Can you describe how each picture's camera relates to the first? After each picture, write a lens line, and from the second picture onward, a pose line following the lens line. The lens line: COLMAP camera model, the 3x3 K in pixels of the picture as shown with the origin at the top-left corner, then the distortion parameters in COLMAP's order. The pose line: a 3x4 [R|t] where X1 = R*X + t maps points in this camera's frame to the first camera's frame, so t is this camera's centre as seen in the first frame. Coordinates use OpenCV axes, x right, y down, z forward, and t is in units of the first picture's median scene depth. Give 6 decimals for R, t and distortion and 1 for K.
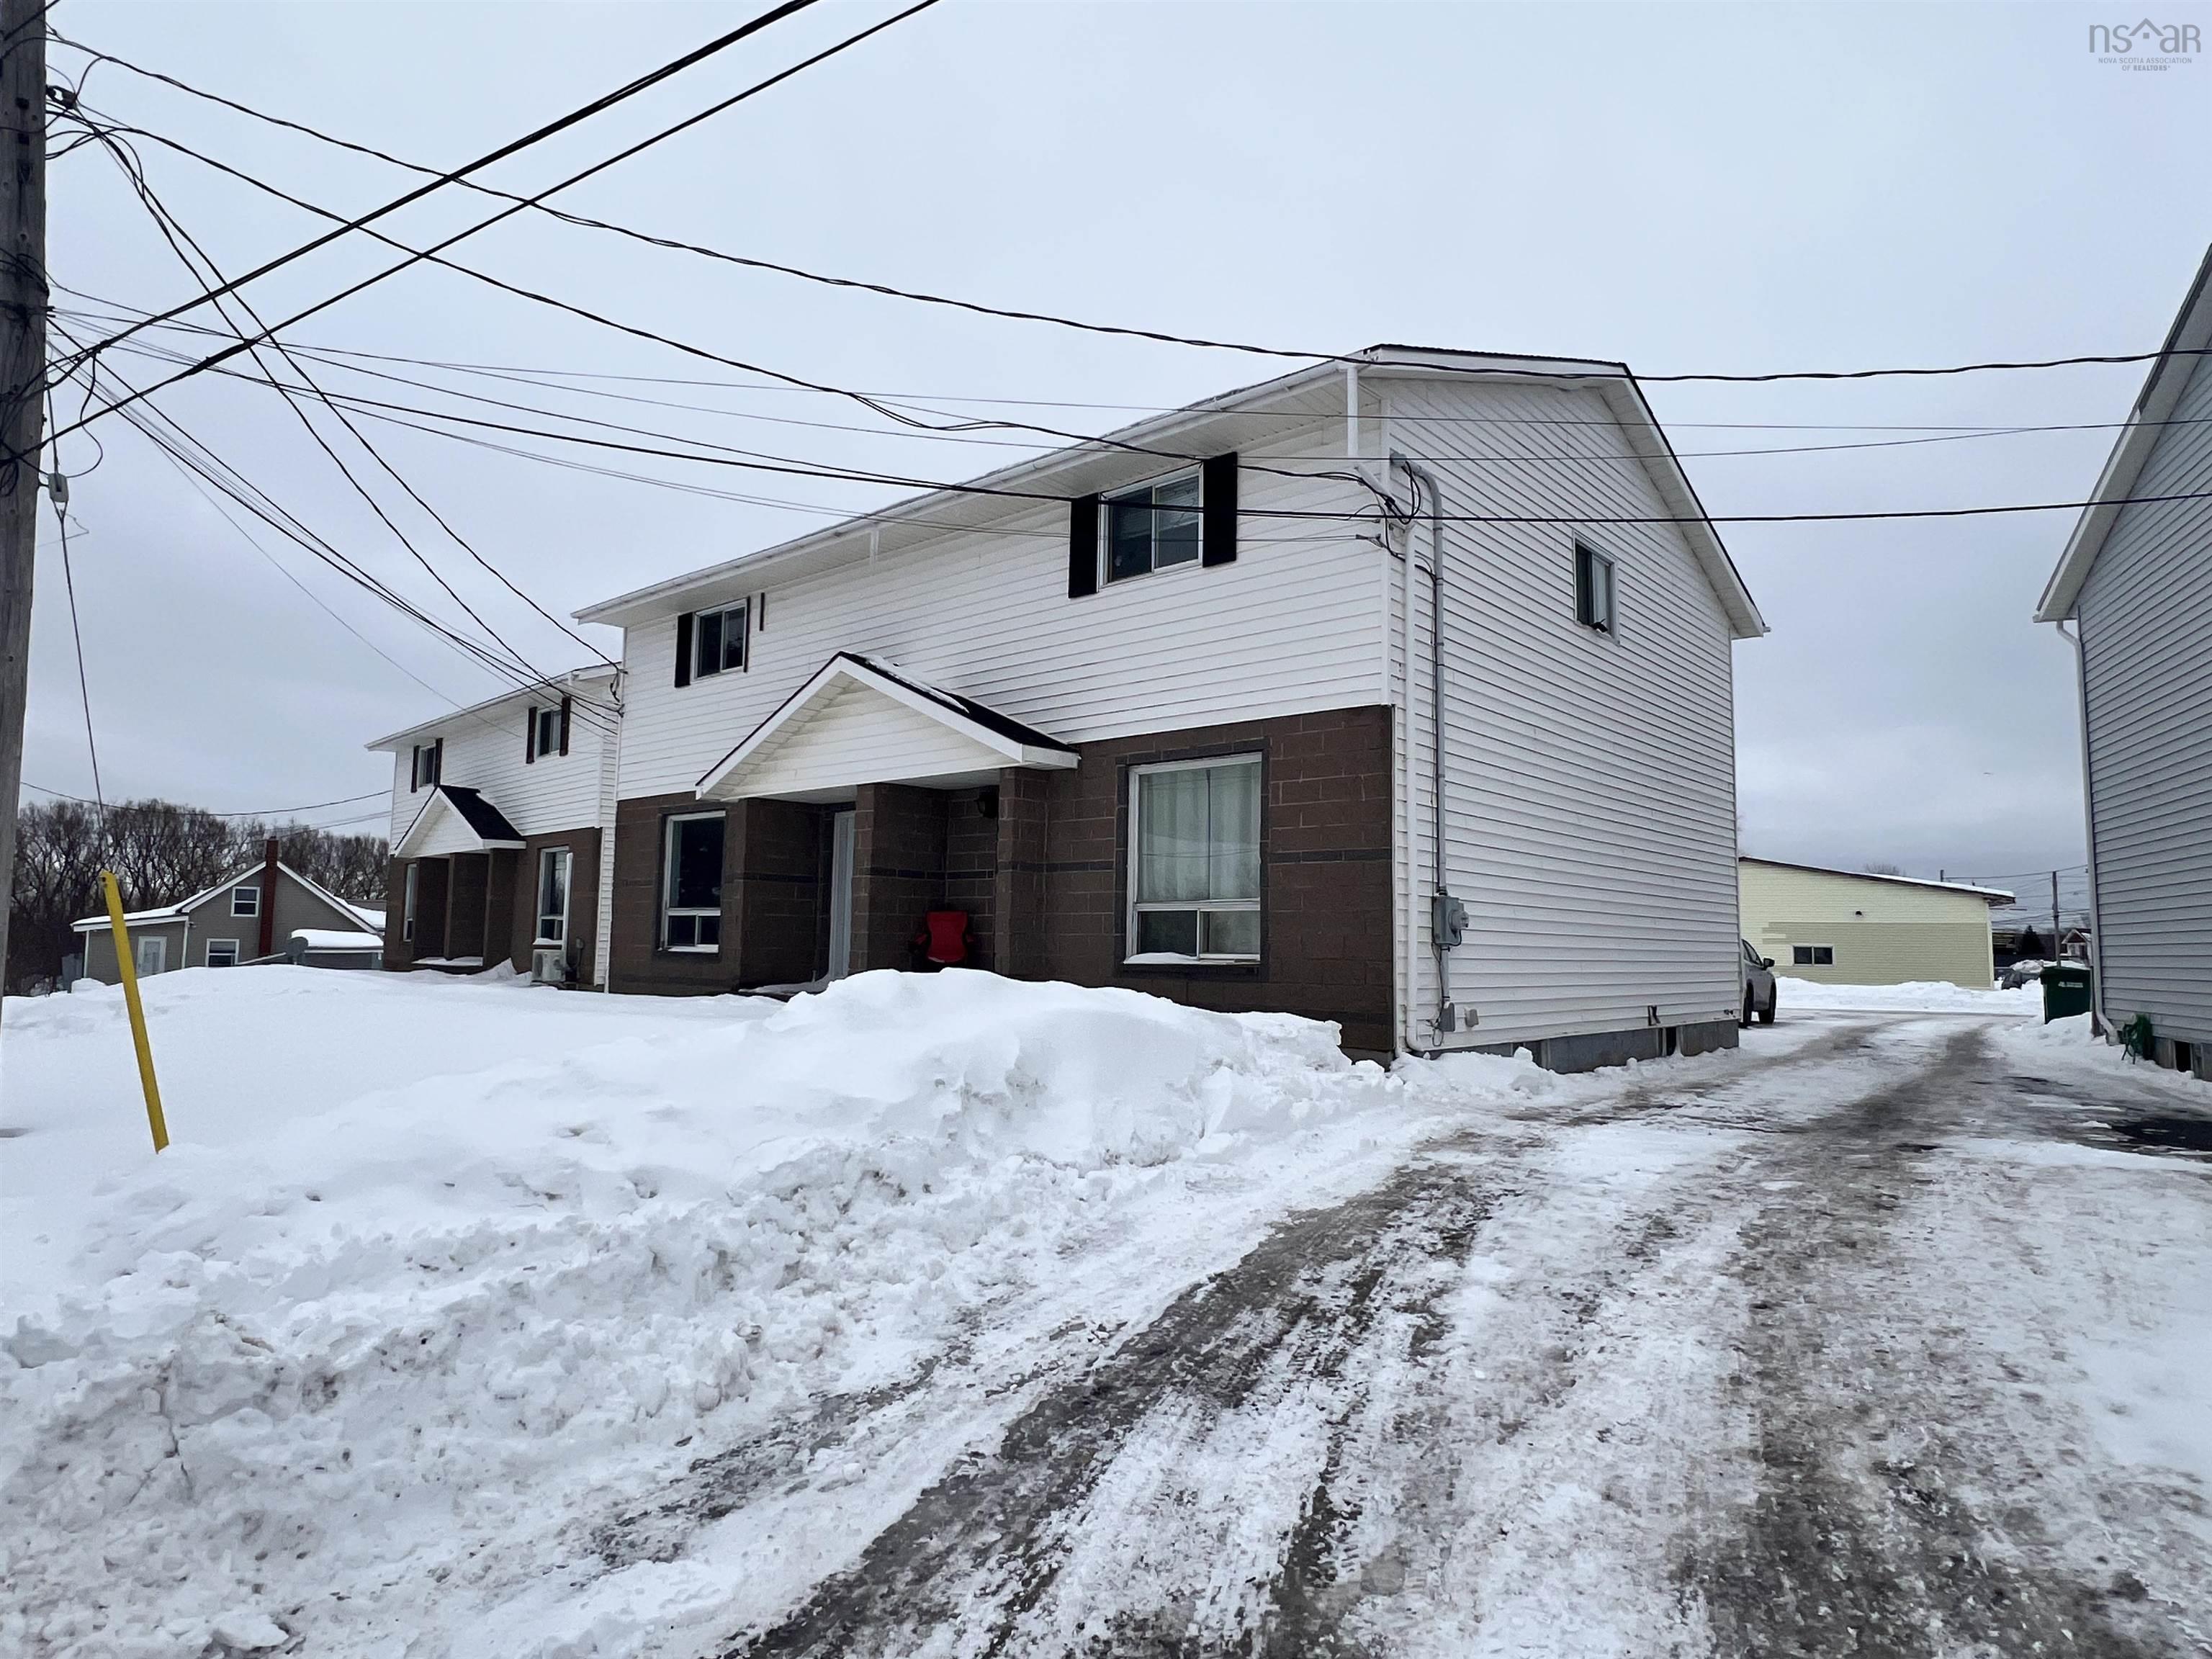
lens RADIAL K [[1285.3, 0, 1106.0], [0, 1285.3, 829.5], [0, 0, 1]] dist [0.000087, -0.000148]
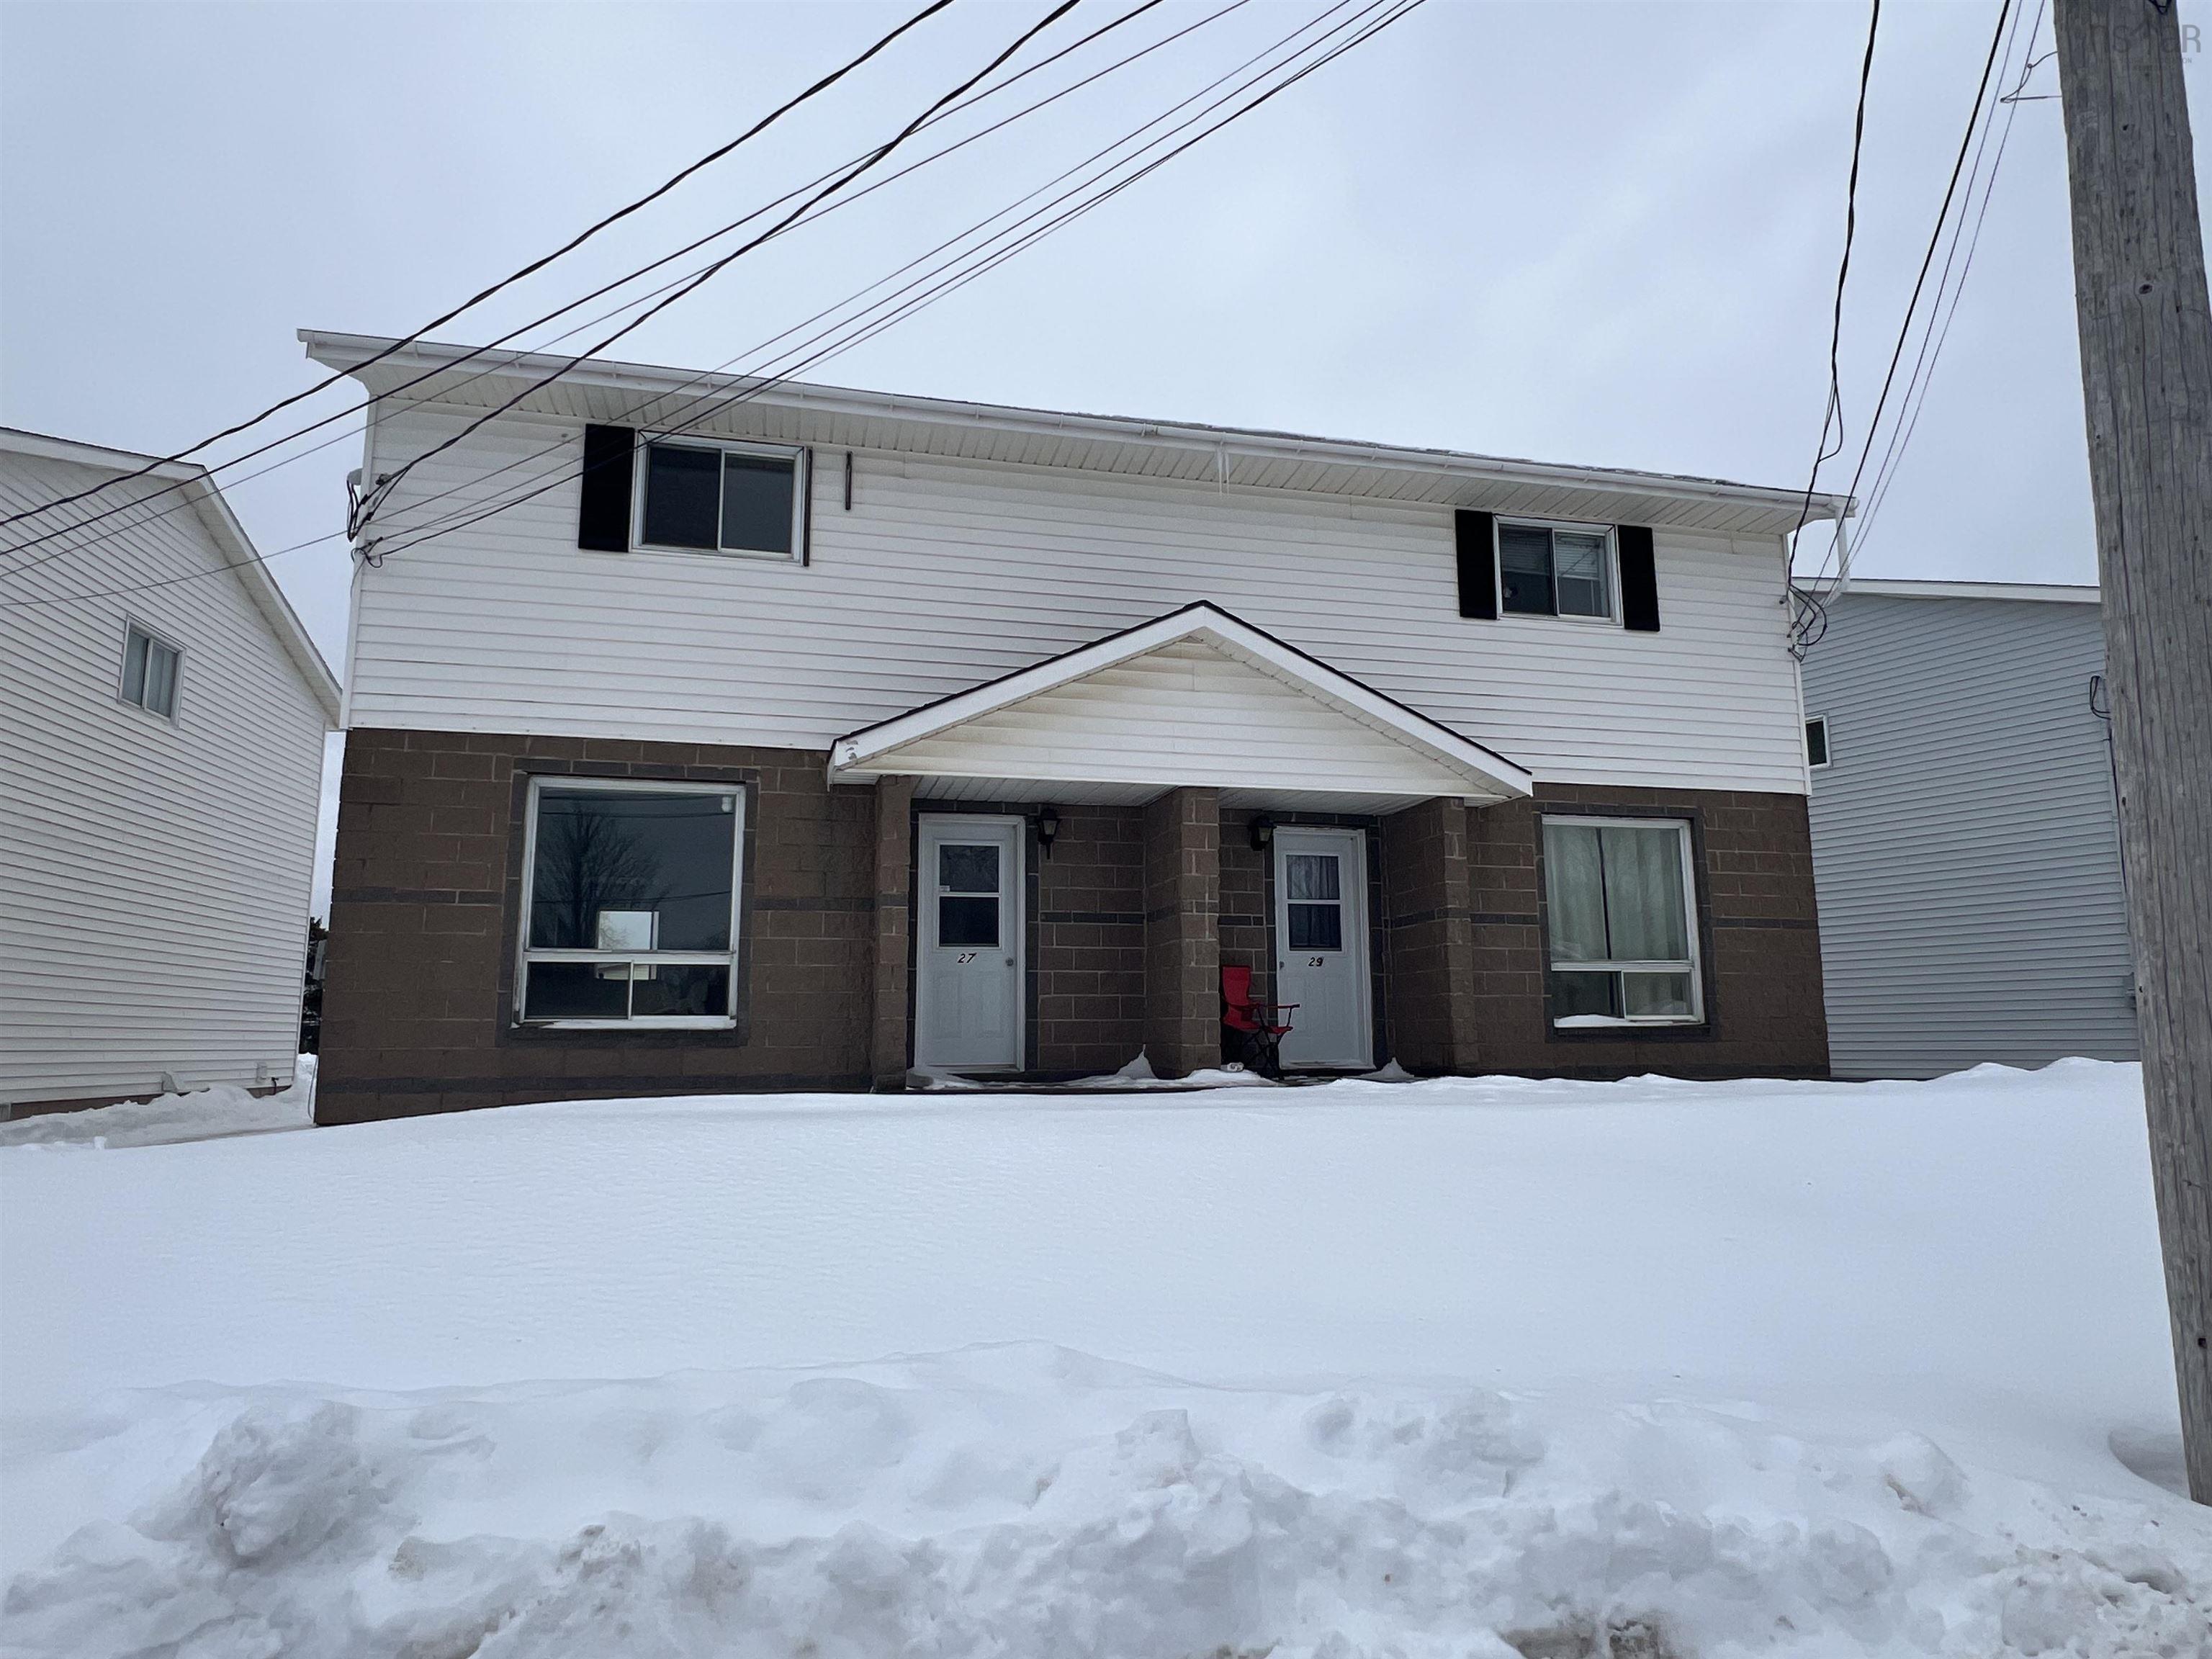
lens RADIAL K [[1371.8, 0, 1106.0], [0, 1371.8, 829.5], [0, 0, 1]] dist [0.001118, 0.000289]
pose [[0.570479, 0.110118, 0.813897, -0.918957], [-0.061050, 0.993915, -0.091683, 0.068300], [-0.819040, 0.002615, 0.573730, 0.651102]]
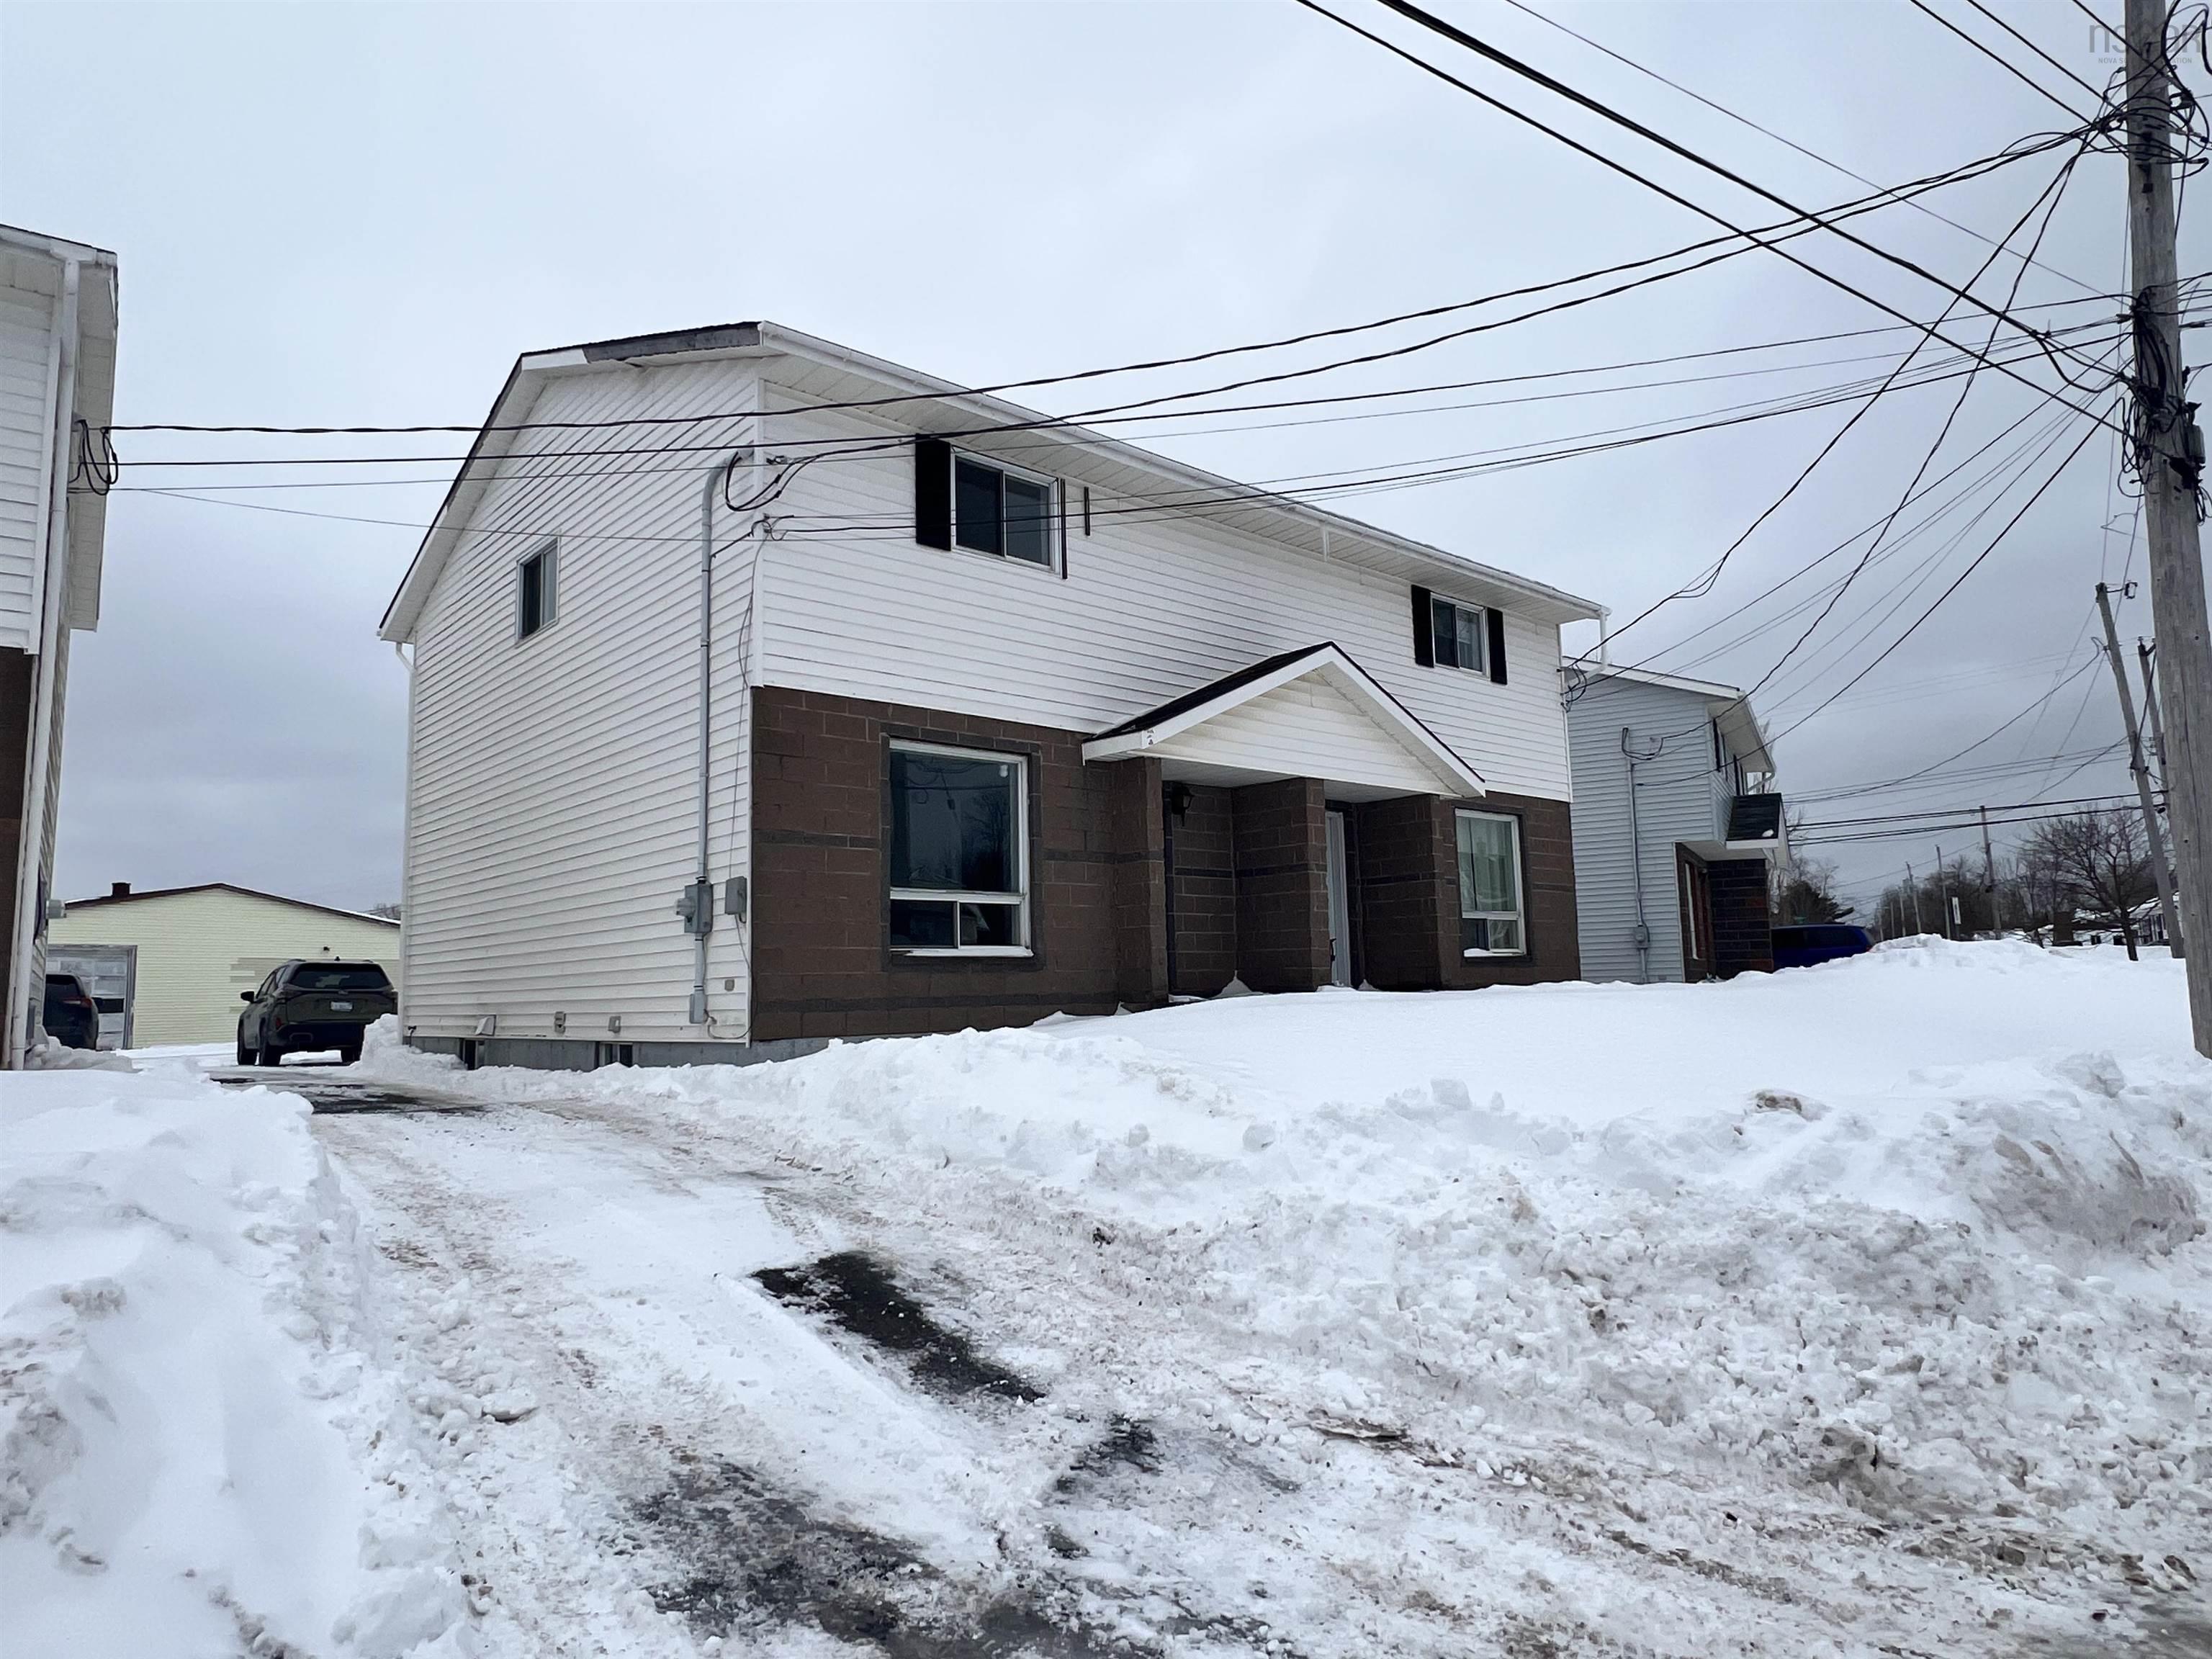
lens RADIAL K [[1371.8, 0, 1106.0], [0, 1371.8, 829.5], [0, 0, 1]] dist [0.001118, 0.000289]
pose [[0.118754, 0.099274, 0.987949, -1.343753], [-0.066010, 0.993577, -0.091905, 0.119530], [-0.990727, -0.054301, 0.124544, 1.113615]]
